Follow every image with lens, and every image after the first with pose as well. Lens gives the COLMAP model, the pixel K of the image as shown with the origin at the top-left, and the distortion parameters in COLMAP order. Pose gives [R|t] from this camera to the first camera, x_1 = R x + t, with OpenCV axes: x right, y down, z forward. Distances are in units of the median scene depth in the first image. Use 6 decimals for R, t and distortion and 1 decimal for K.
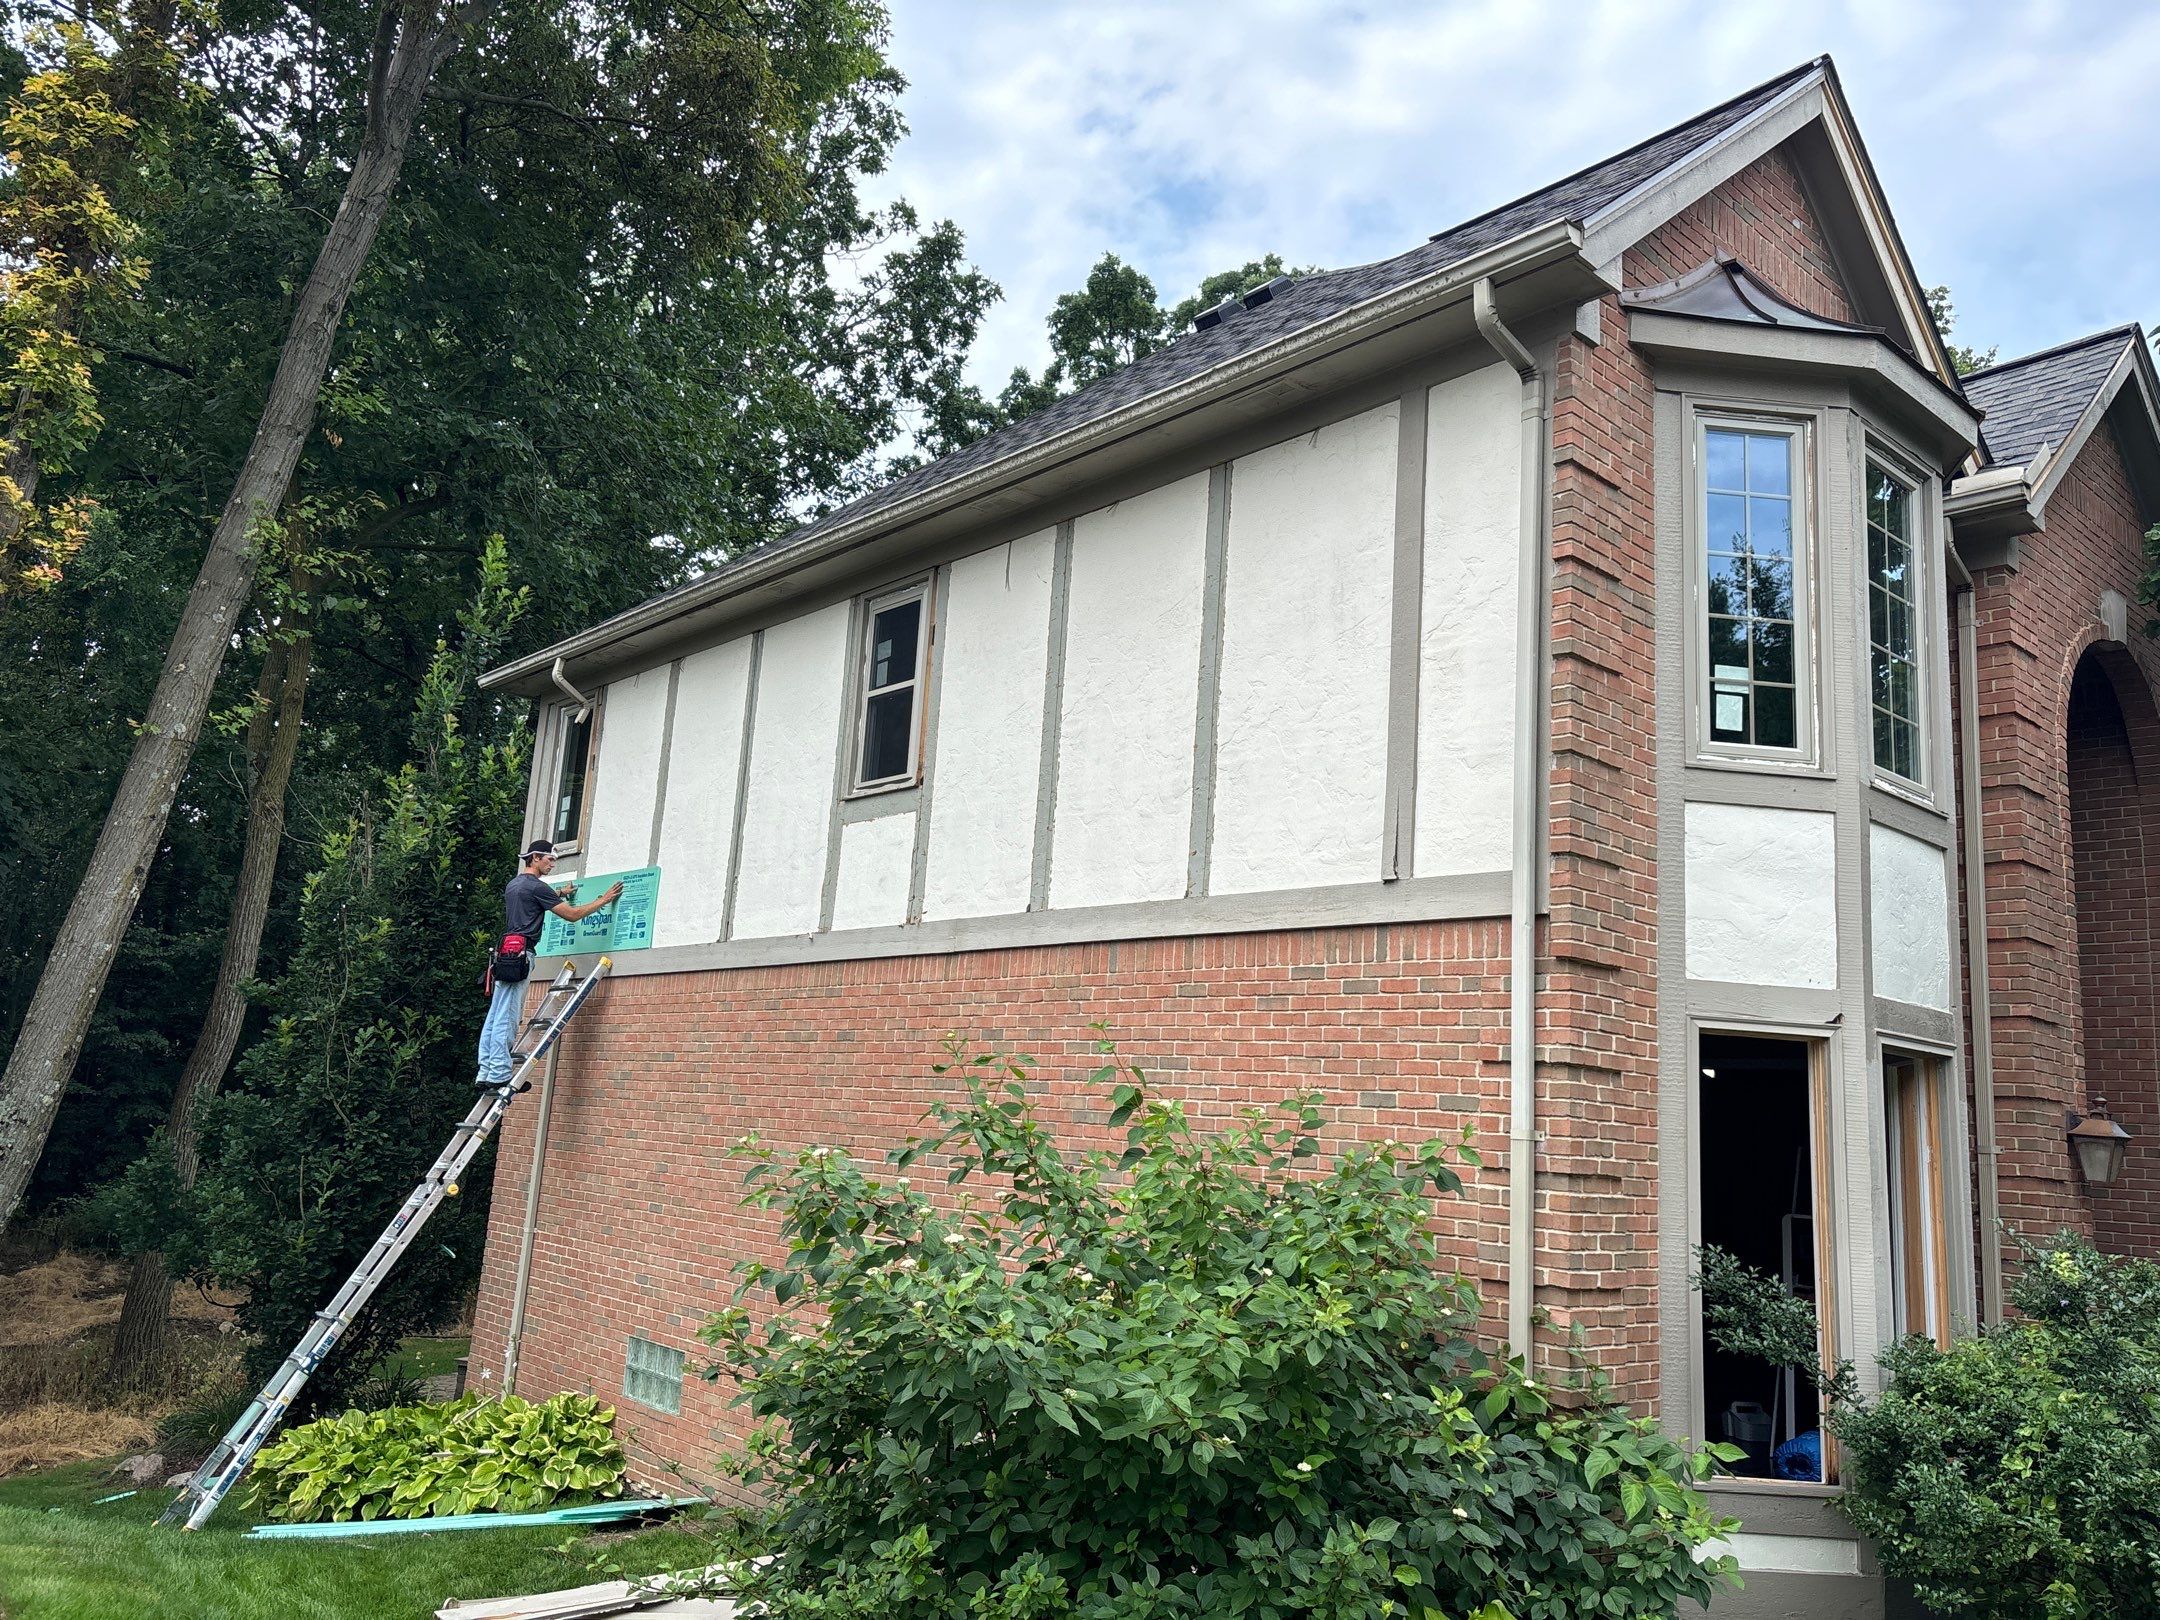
lens RADIAL K [[1608.4, 0, 1103.6], [0, 1608.4, 812.3], [0, 0, 1]] dist [0.023260, -0.030807]
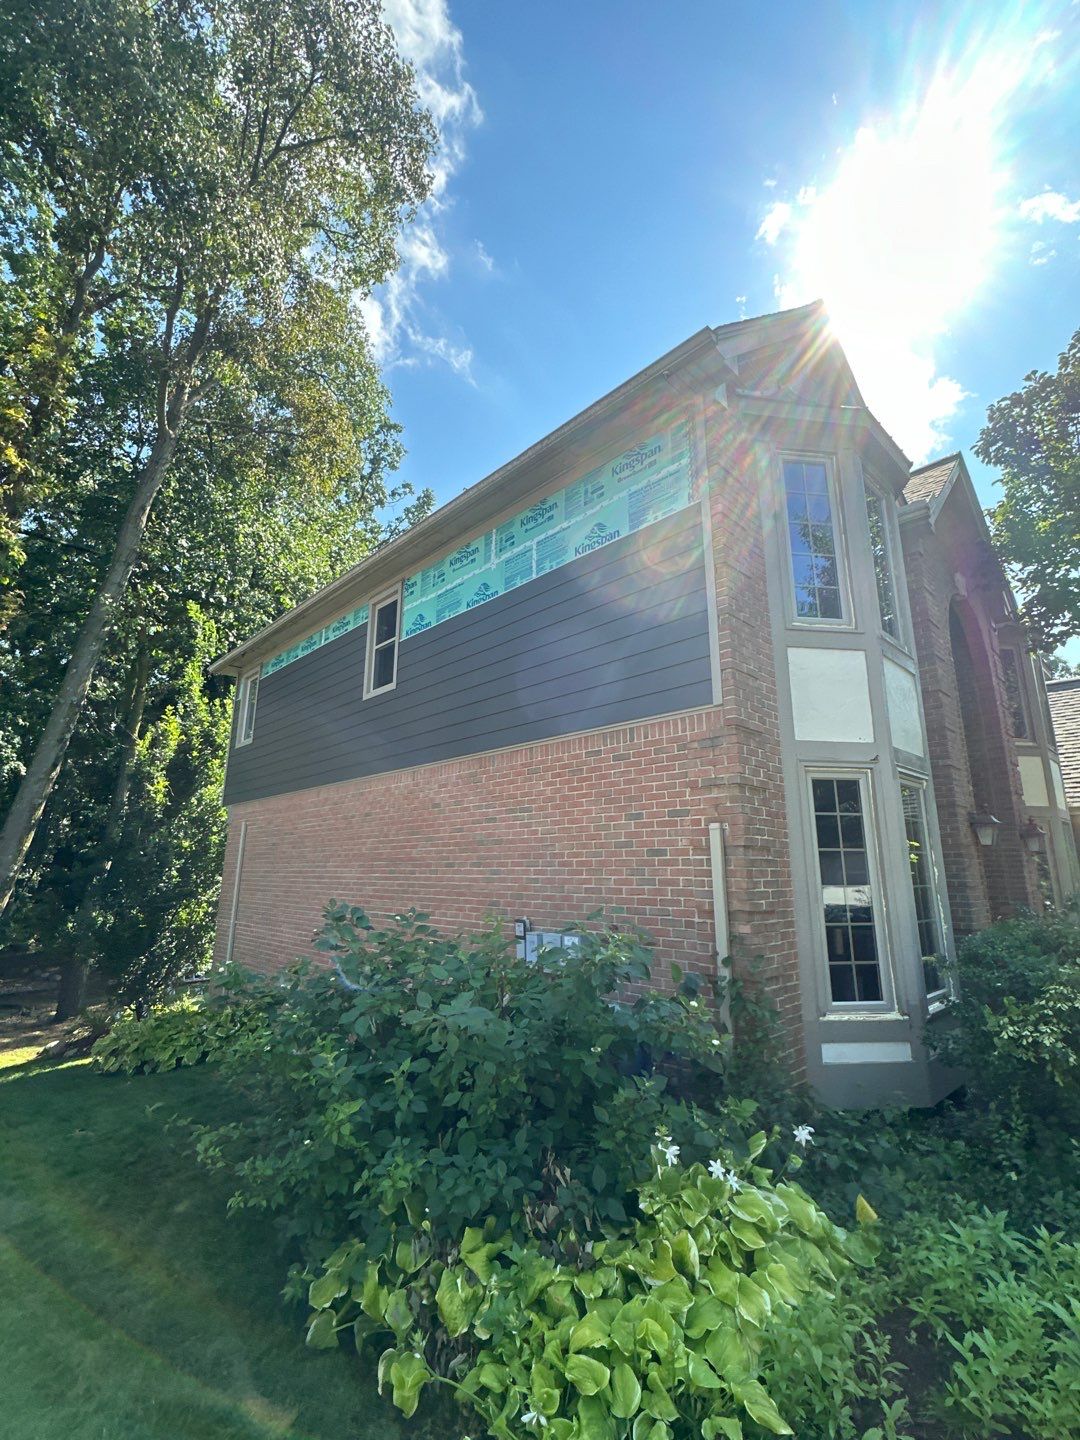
lens RADIAL K [[637.4, 0, 547.7], [0, 637.4, 724.5], [0, 0, 1]] dist [-0.004394, 0.000062]
pose [[0.997587, -0.048882, 0.049306, 0.024032], [0.050422, 0.998262, -0.030497, 0.052254], [-0.047730, 0.032910, 0.998318, 0.158842]]
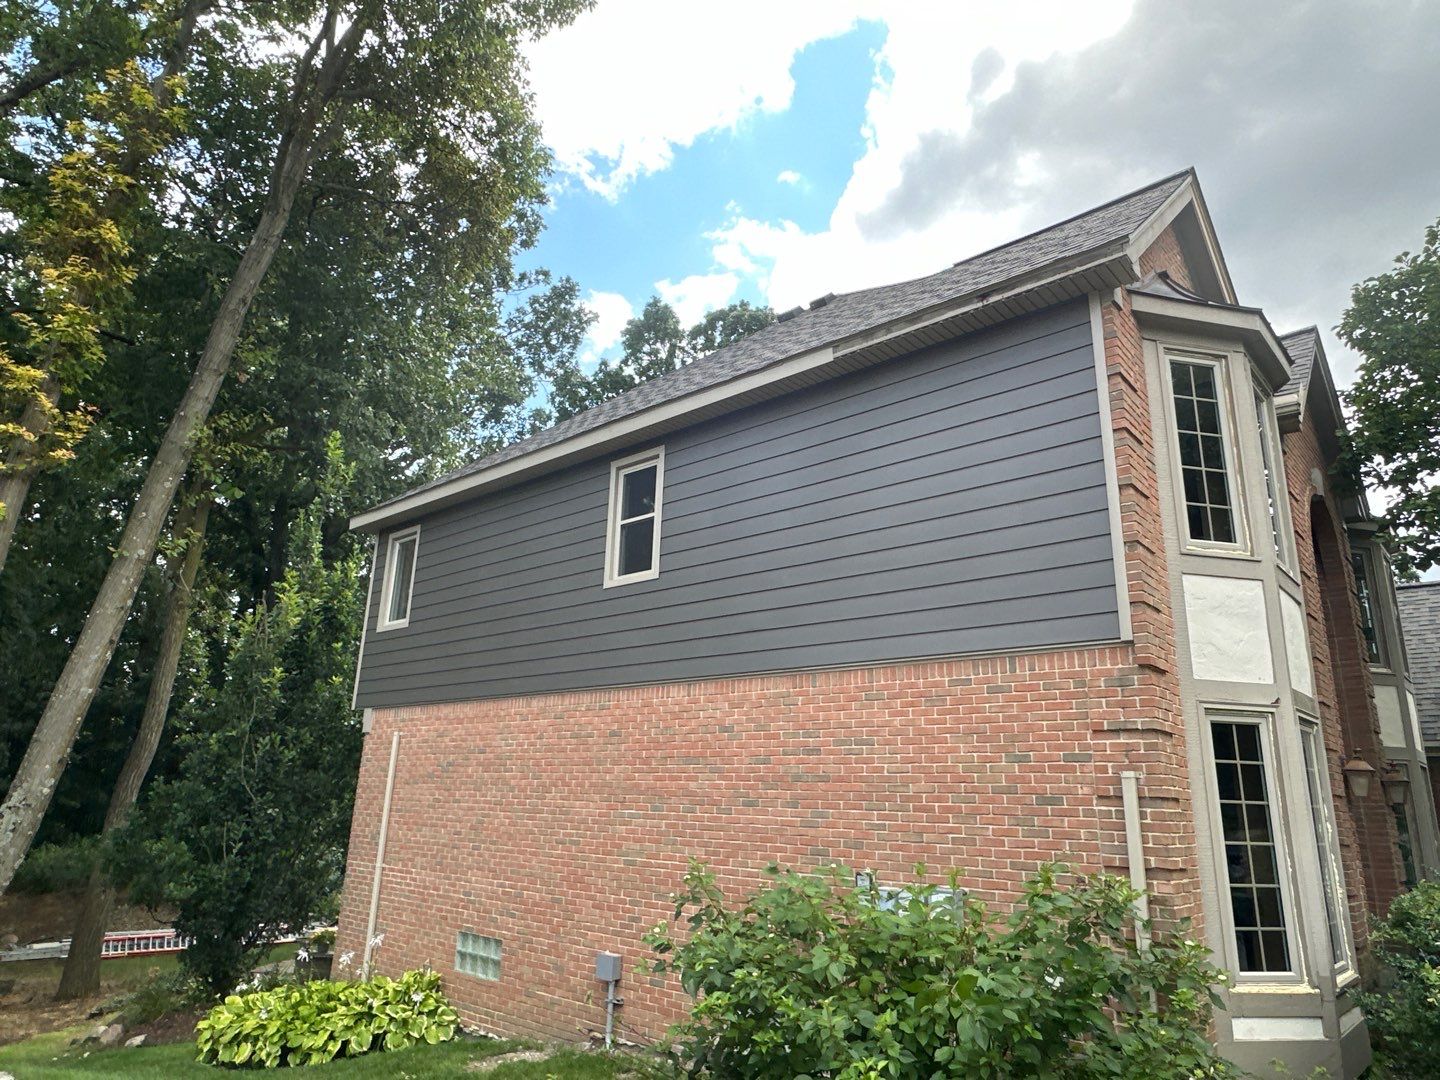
lens RADIAL K [[905.3, 0, 724.0], [0, 905.3, 540.3], [0, 0, 1]] dist [-0.021461, 0.009816]
pose [[0.993292, 0.001305, 0.115622, -0.130199], [0.008290, 0.996560, -0.082461, 0.018492], [-0.115332, 0.082867, 0.989864, 0.065797]]
